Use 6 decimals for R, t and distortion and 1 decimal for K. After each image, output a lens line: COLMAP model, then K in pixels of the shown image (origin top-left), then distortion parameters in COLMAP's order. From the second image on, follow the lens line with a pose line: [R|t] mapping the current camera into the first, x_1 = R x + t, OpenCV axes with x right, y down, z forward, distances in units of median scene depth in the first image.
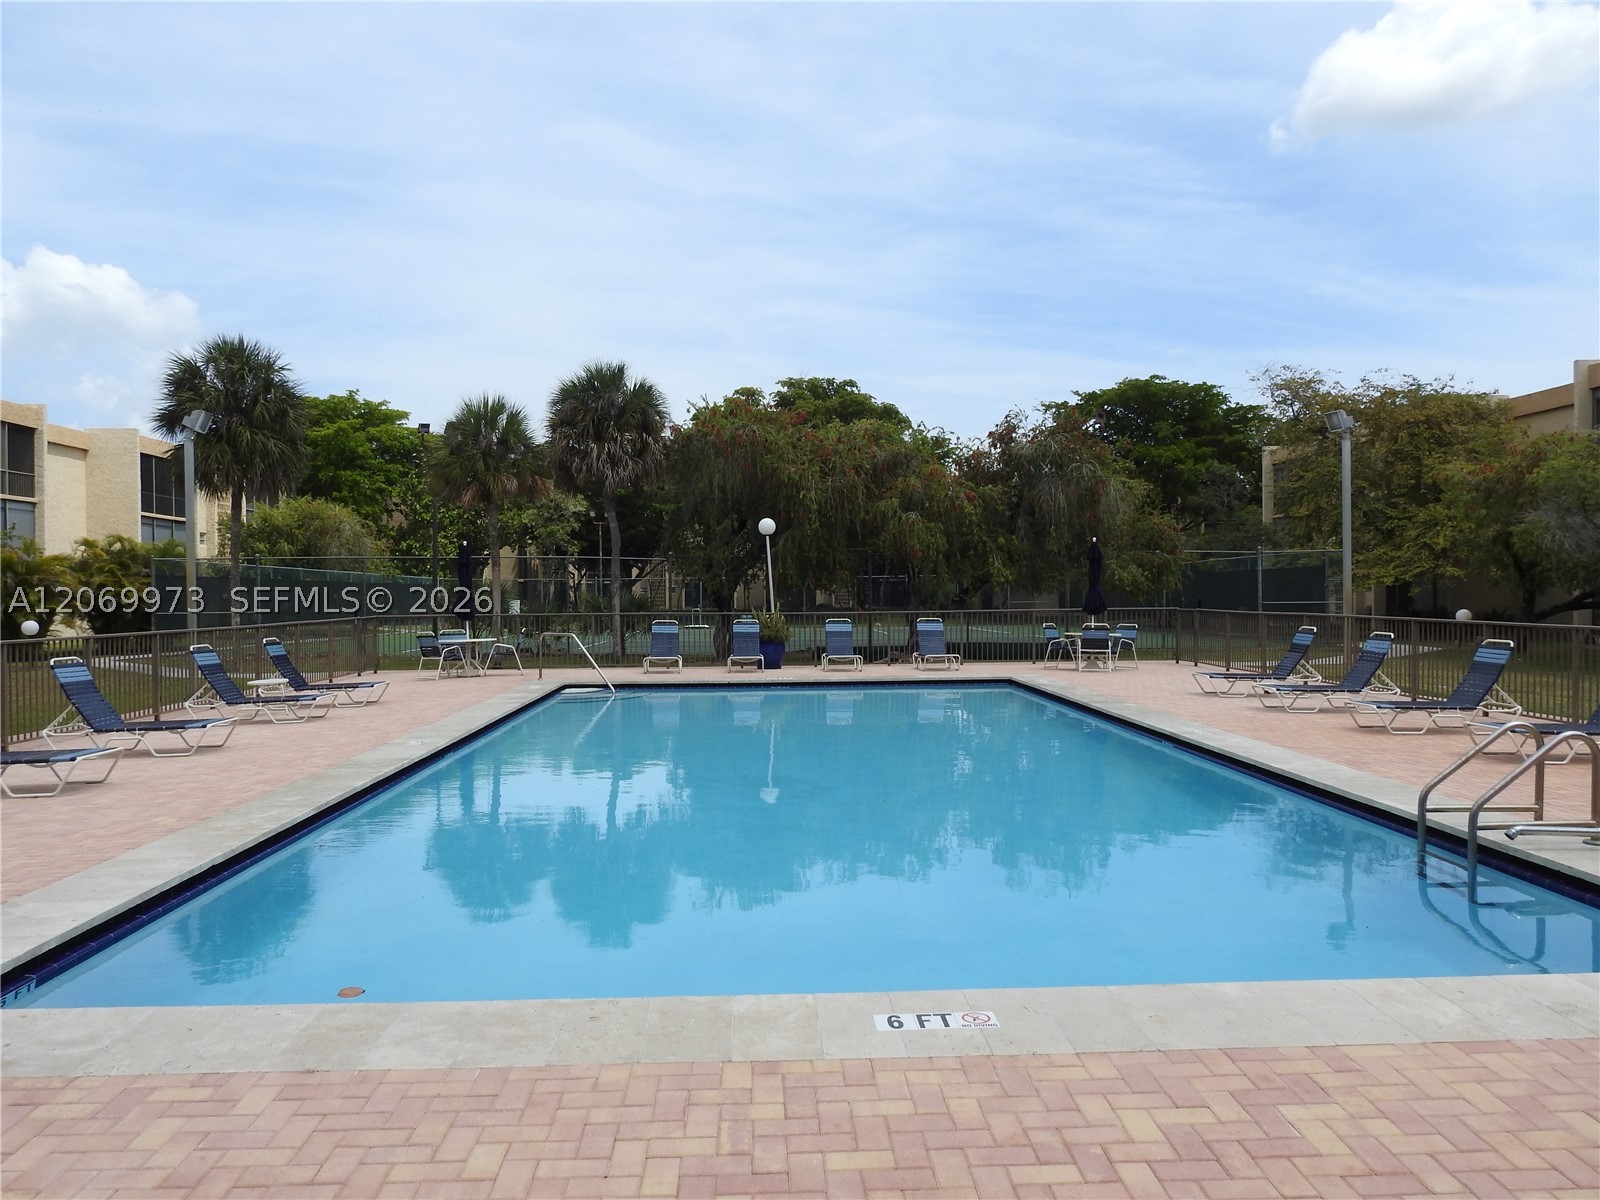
lens RADIAL K [[1135.5, 0, 801.0], [0, 1135.5, 600.3], [0, 0, 1]] dist [-0.010782, 0.002286]
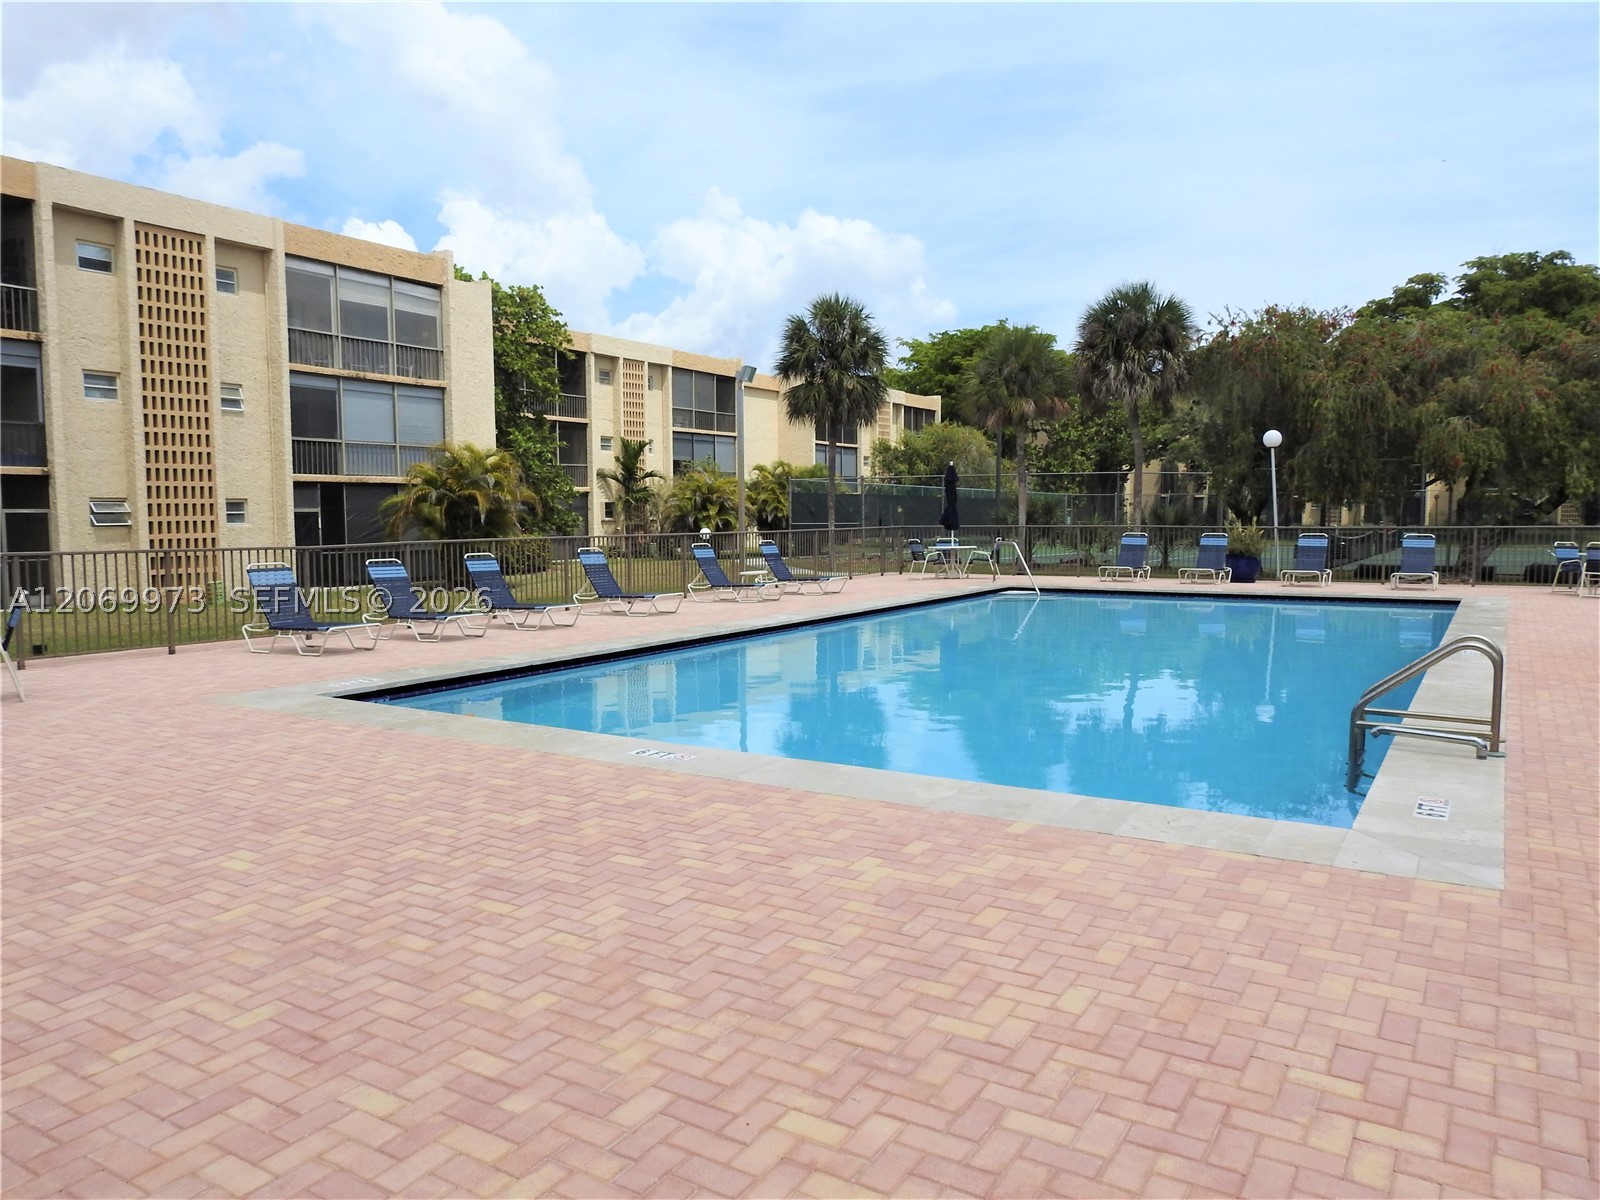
lens RADIAL K [[1135.5, 0, 799.5], [0, 1135.5, 616.2], [0, 0, 1]] dist [-0.010782, 0.002286]
pose [[0.823116, 0.053839, -0.565316, 0.176076], [-0.003721, 0.995986, 0.089437, 0.001346], [0.567862, -0.071514, 0.820012, -0.038389]]
